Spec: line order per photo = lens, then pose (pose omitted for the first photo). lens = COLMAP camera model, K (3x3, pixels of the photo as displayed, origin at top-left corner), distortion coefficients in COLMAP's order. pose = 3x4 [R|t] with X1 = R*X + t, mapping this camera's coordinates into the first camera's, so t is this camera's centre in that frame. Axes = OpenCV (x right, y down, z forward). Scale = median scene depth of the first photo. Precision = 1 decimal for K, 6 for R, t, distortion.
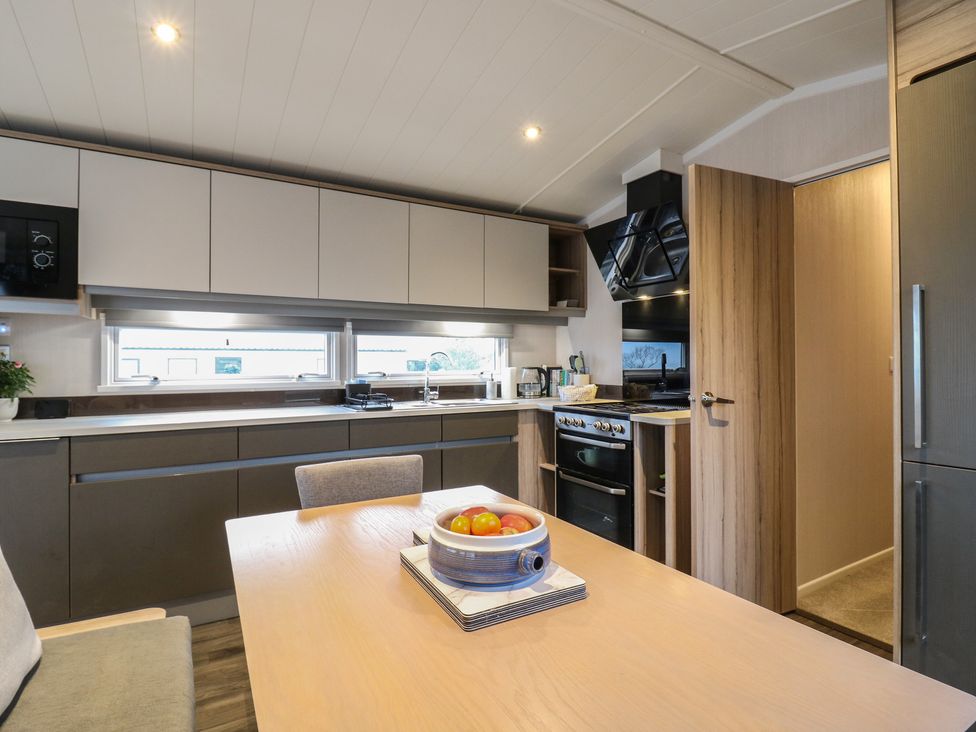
lens RADIAL K [[510.7, 0, 492.0], [0, 510.7, 355.7], [0, 0, 1]] dist [-0.002744, -0.011170]
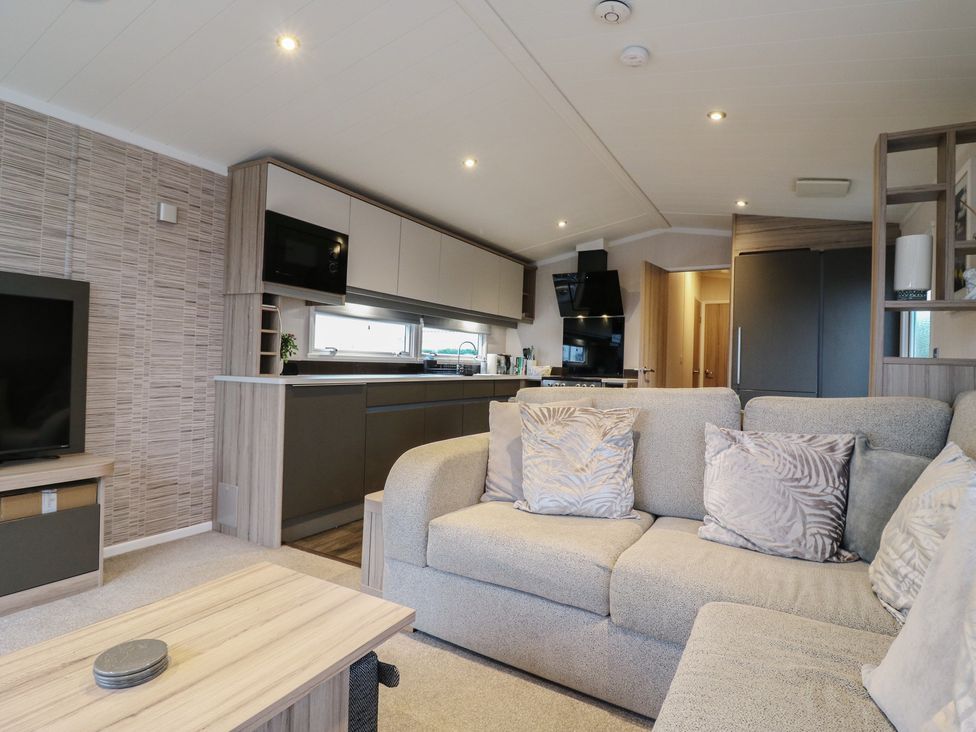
lens RADIAL K [[510.7, 0, 493.5], [0, 510.7, 360.7], [0, 0, 1]] dist [-0.002744, -0.011170]
pose [[0.869552, 0.033279, 0.492719, -0.822014], [-0.039902, 0.999199, 0.002930, 0.043917], [-0.492227, -0.022208, 0.870184, -0.383533]]
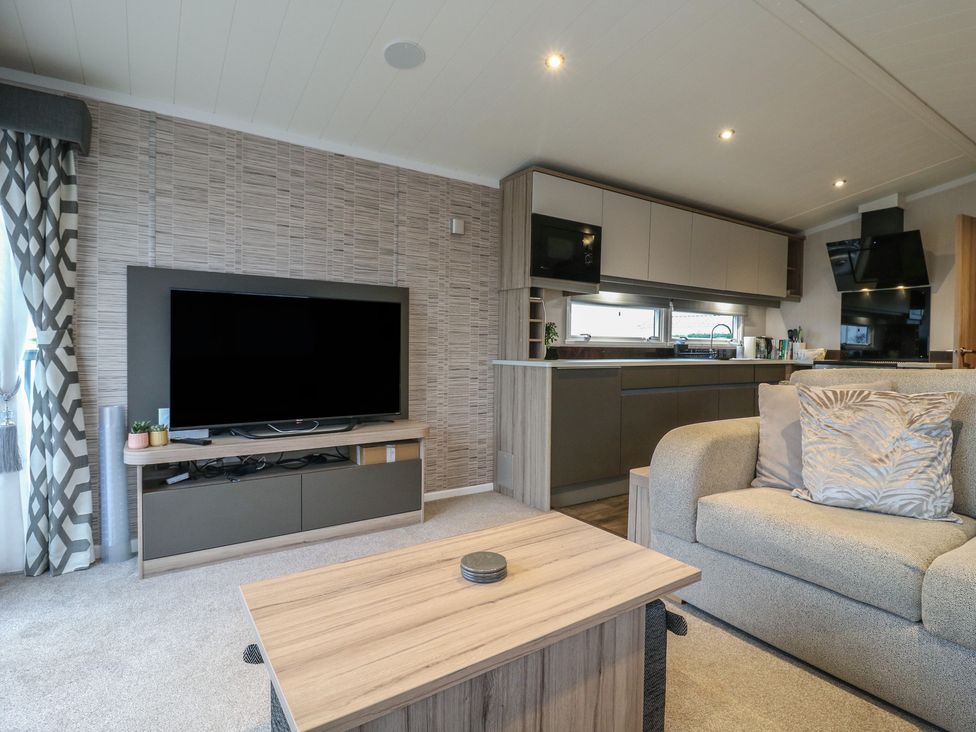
lens RADIAL K [[510.7, 0, 490.6], [0, 510.7, 358.3], [0, 0, 1]] dist [-0.002744, -0.011170]
pose [[0.998220, 0.014907, 0.057743, -0.873447], [-0.016924, 0.999258, 0.034603, 0.052200], [-0.057184, -0.035519, 0.997732, -0.419551]]
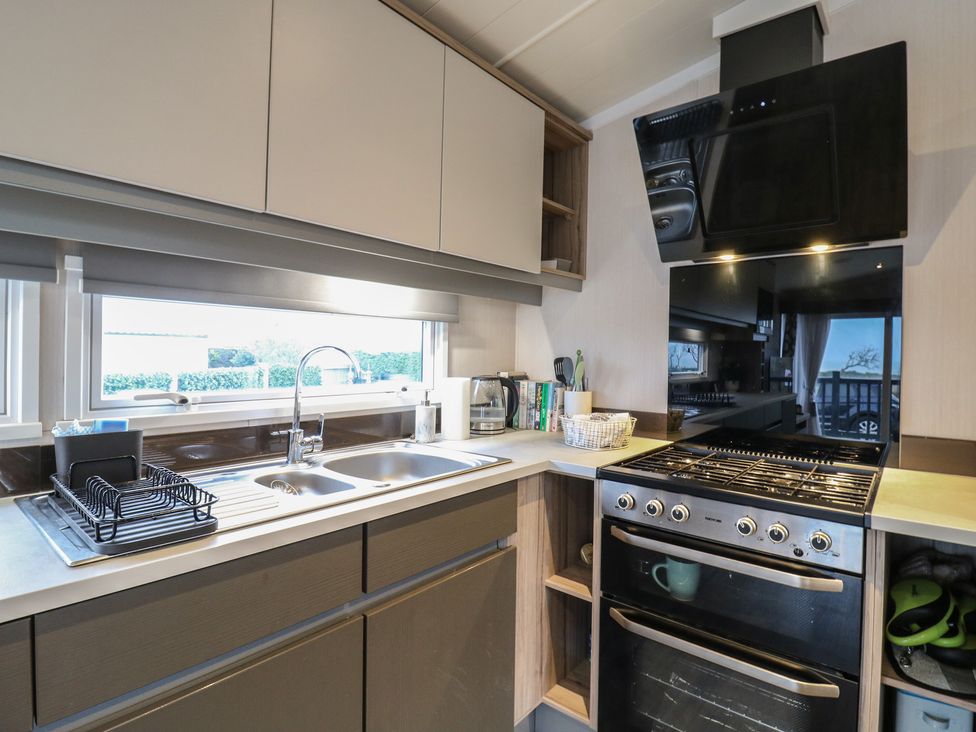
lens RADIAL K [[510.7, 0, 498.8], [0, 510.7, 357.7], [0, 0, 1]] dist [-0.002744, -0.011170]
pose [[0.936232, 0.017772, 0.350933, -0.126020], [-0.025156, 0.999548, 0.016492, -0.008747], [-0.350481, -0.024269, 0.936255, 0.566991]]
